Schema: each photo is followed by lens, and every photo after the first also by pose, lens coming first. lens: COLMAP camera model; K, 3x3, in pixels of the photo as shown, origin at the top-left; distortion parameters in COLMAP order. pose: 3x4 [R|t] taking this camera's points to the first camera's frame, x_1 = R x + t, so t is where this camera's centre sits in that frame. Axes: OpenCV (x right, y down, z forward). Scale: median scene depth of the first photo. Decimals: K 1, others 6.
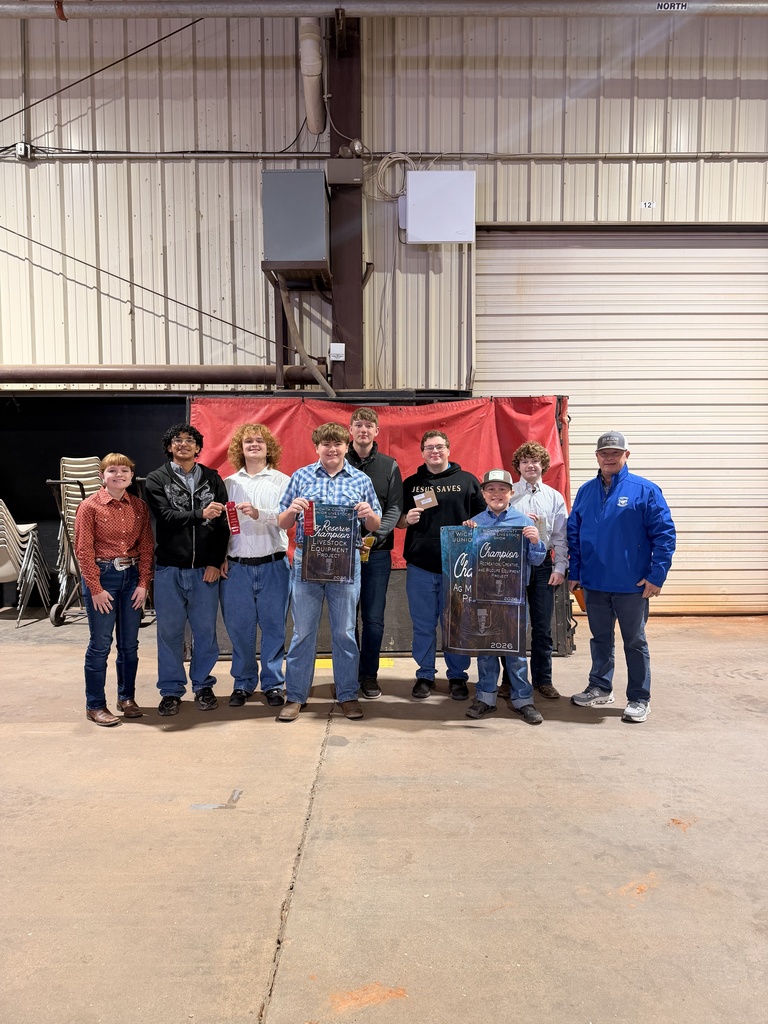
lens RADIAL K [[625.6, 0, 384.0], [0, 625.6, 512.0], [0, 0, 1]] dist [-0.000908, -0.033548]
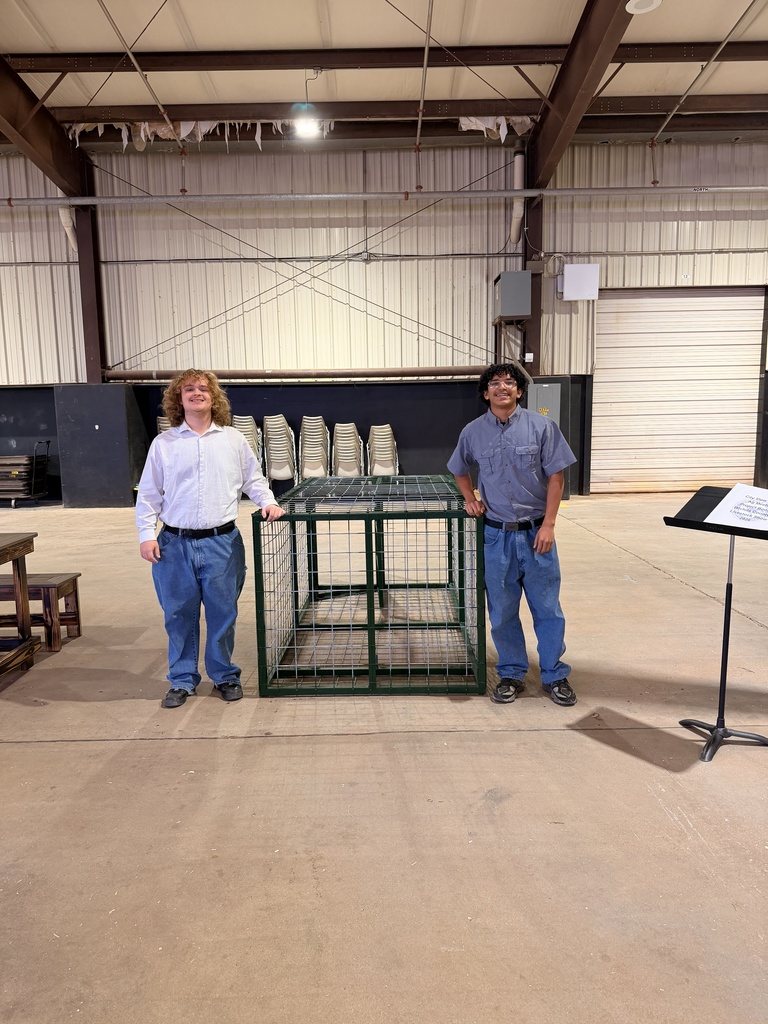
lens RADIAL K [[727.3, 0, 384.0], [0, 727.3, 512.0], [0, 0, 1]] dist [-0.010462, -0.009611]
pose [[0.999185, -0.031543, 0.025194, -0.594435], [0.029921, 0.997605, 0.062355, 0.067296], [-0.027100, -0.061550, 0.997736, -1.272806]]
